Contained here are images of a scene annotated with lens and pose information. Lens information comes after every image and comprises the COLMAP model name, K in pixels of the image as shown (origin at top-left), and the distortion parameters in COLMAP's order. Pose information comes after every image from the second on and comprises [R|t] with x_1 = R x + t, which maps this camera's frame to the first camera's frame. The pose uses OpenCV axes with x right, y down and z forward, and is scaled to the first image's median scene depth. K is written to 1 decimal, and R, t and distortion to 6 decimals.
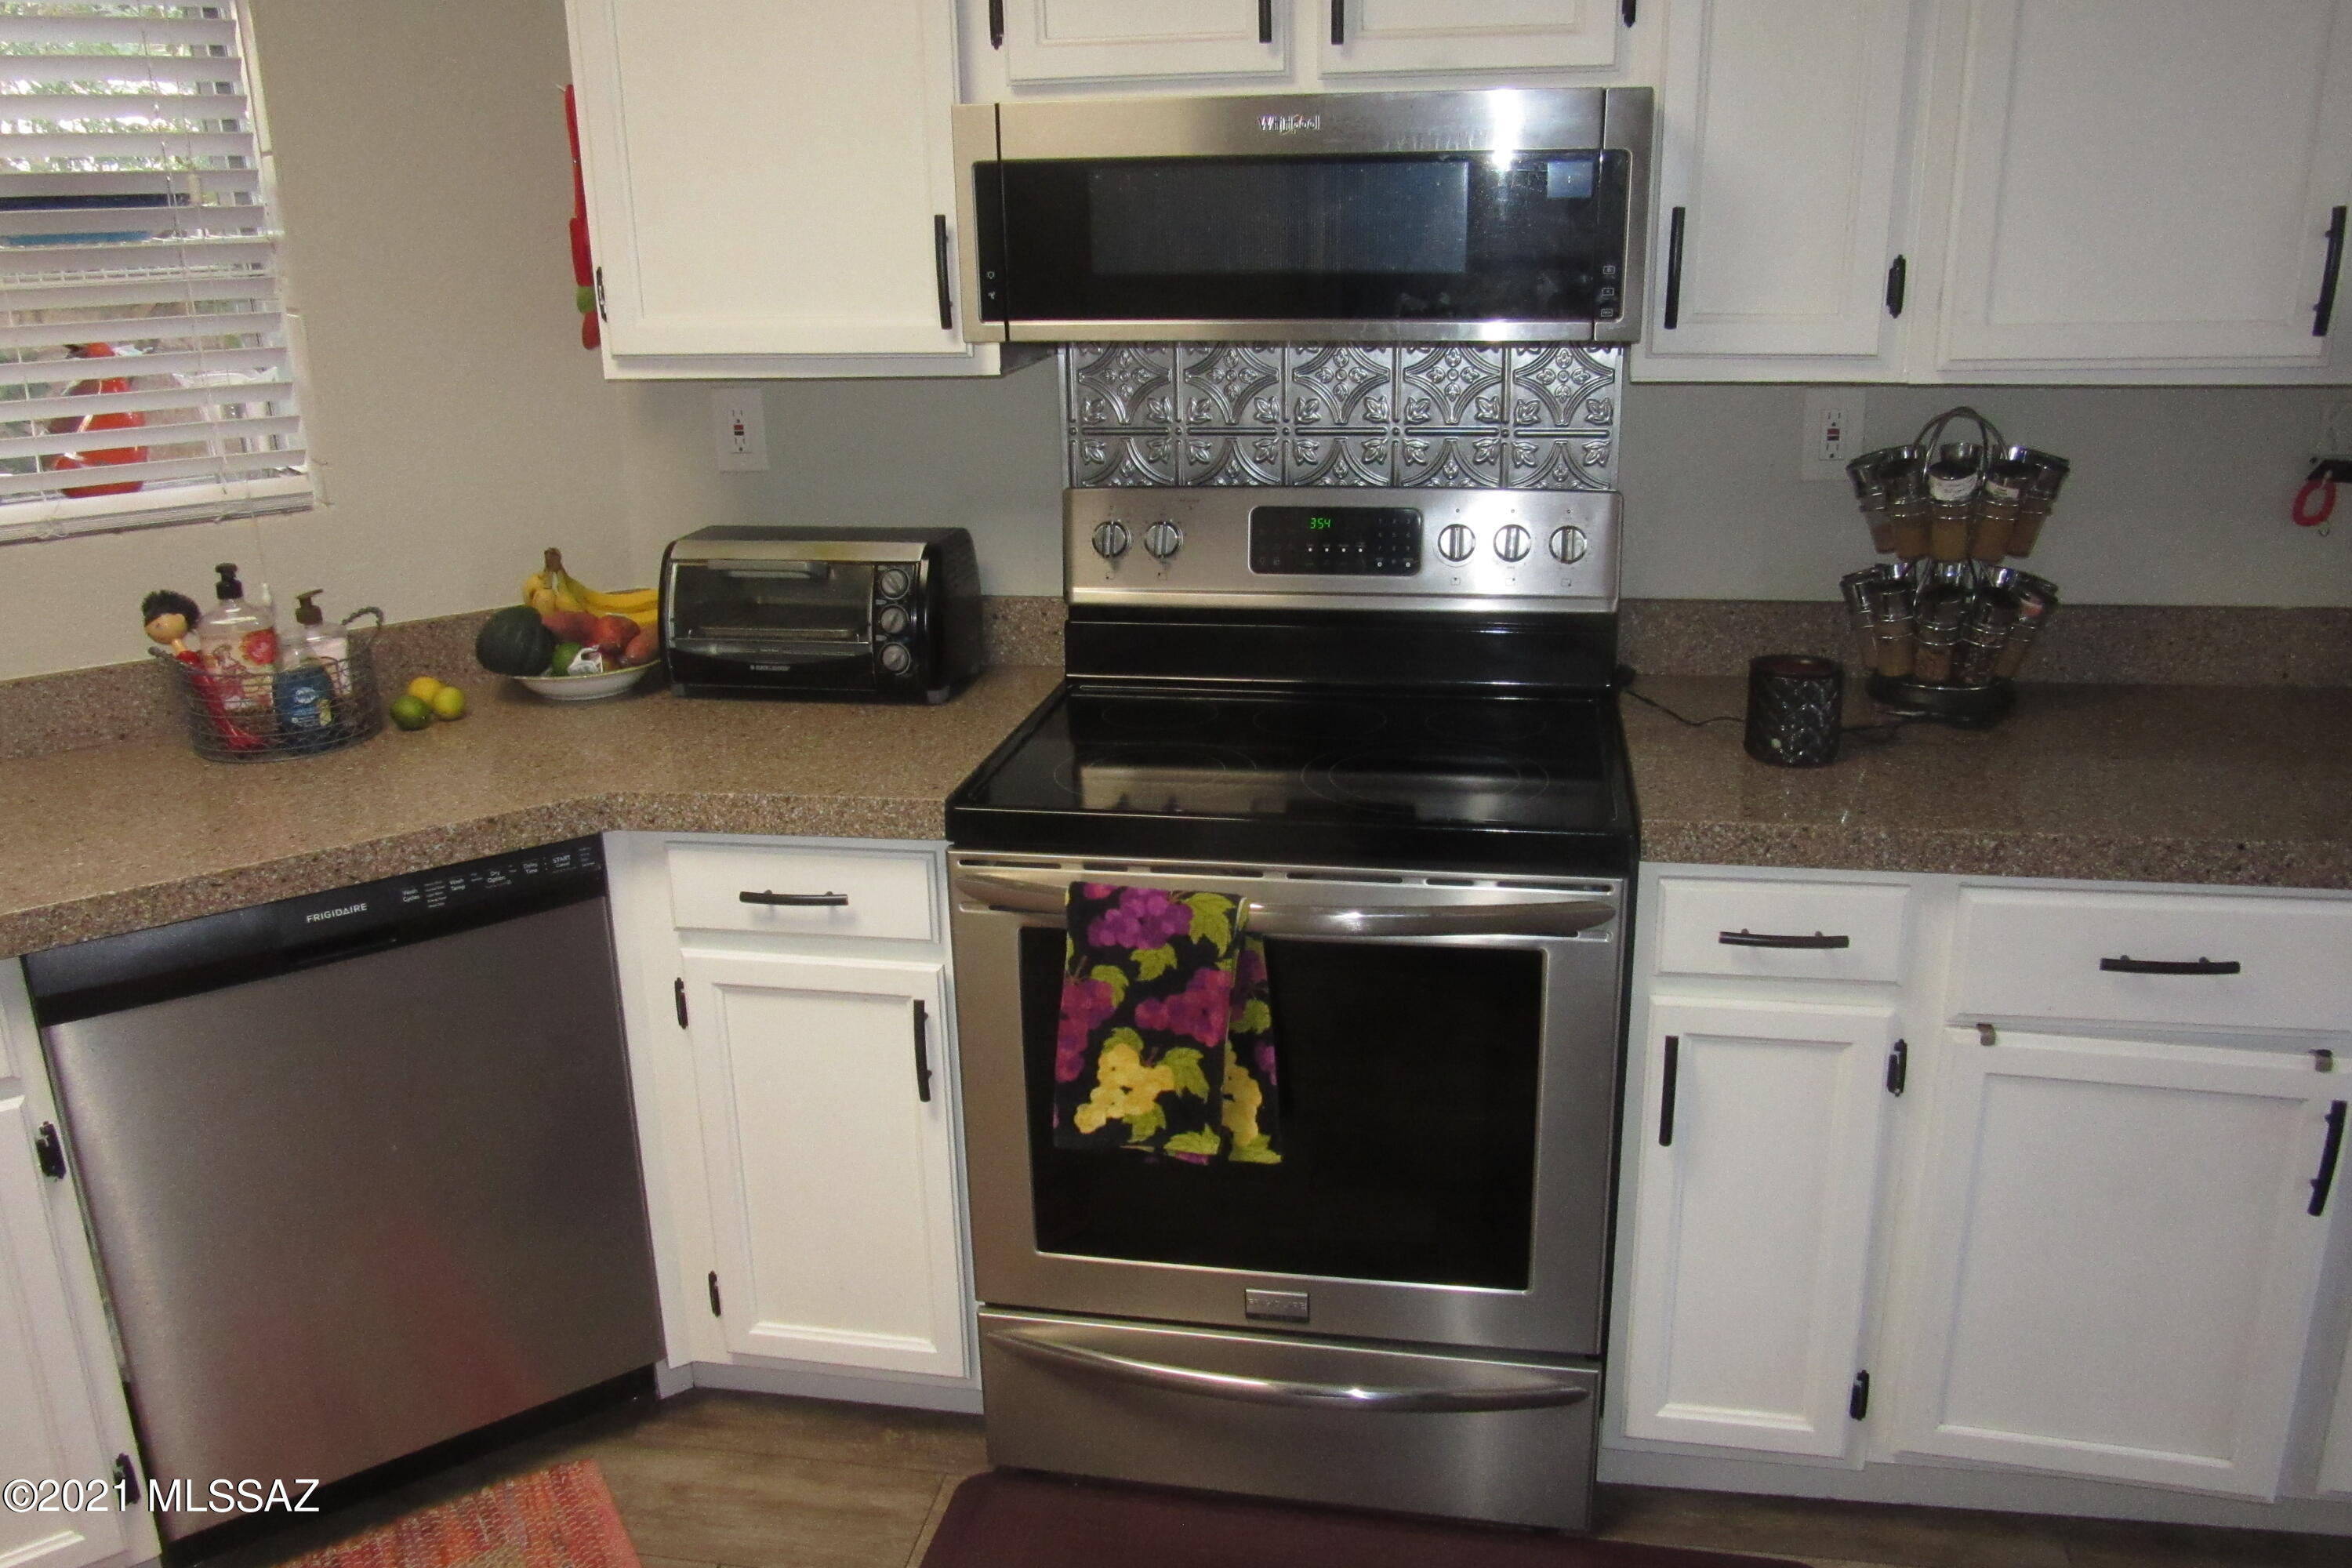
lens RADIAL K [[1833.1, 0, 1176.0], [0, 1833.1, 784.0], [0, 0, 1]] dist [-0.103528, 0.195112]
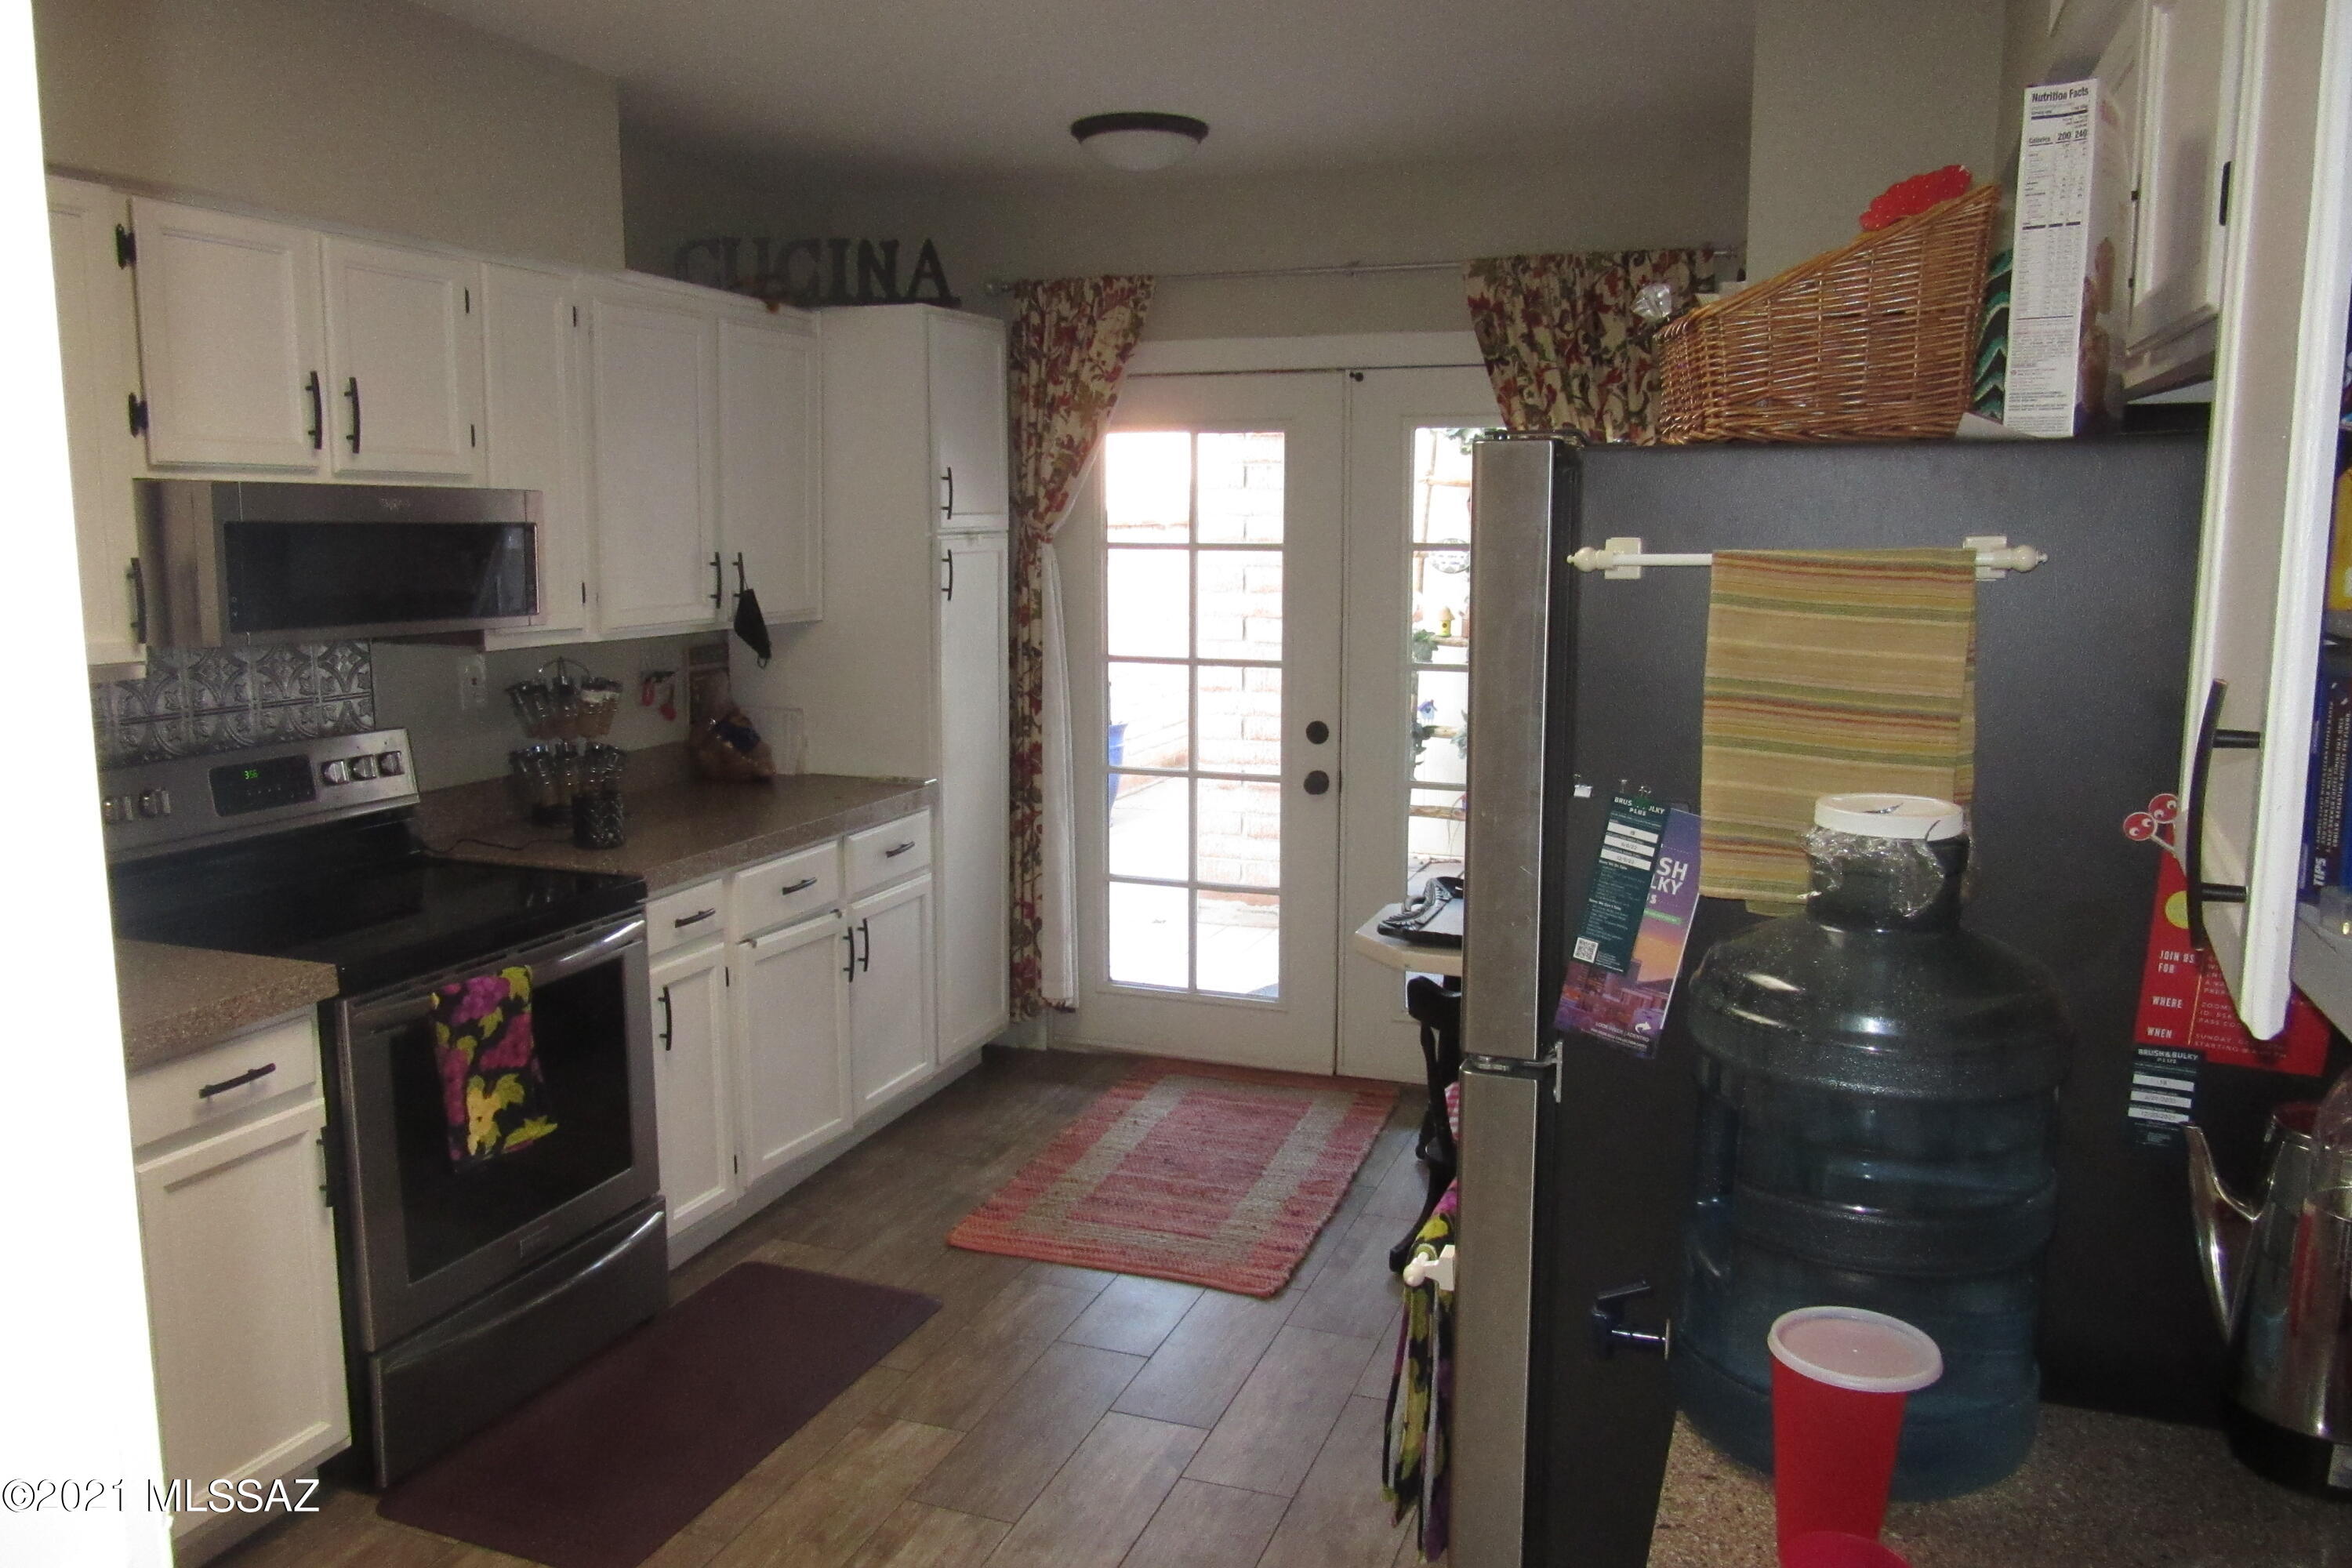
lens RADIAL K [[1764.6, 0, 1176.0], [0, 1764.6, 784.0], [0, 0, 1]] dist [-0.000594, 0.000325]
pose [[0.178878, -0.126480, 0.975708, -1.324188], [0.290441, 0.954295, 0.070457, -0.032062], [-0.940025, 0.270782, 0.207438, 0.086503]]
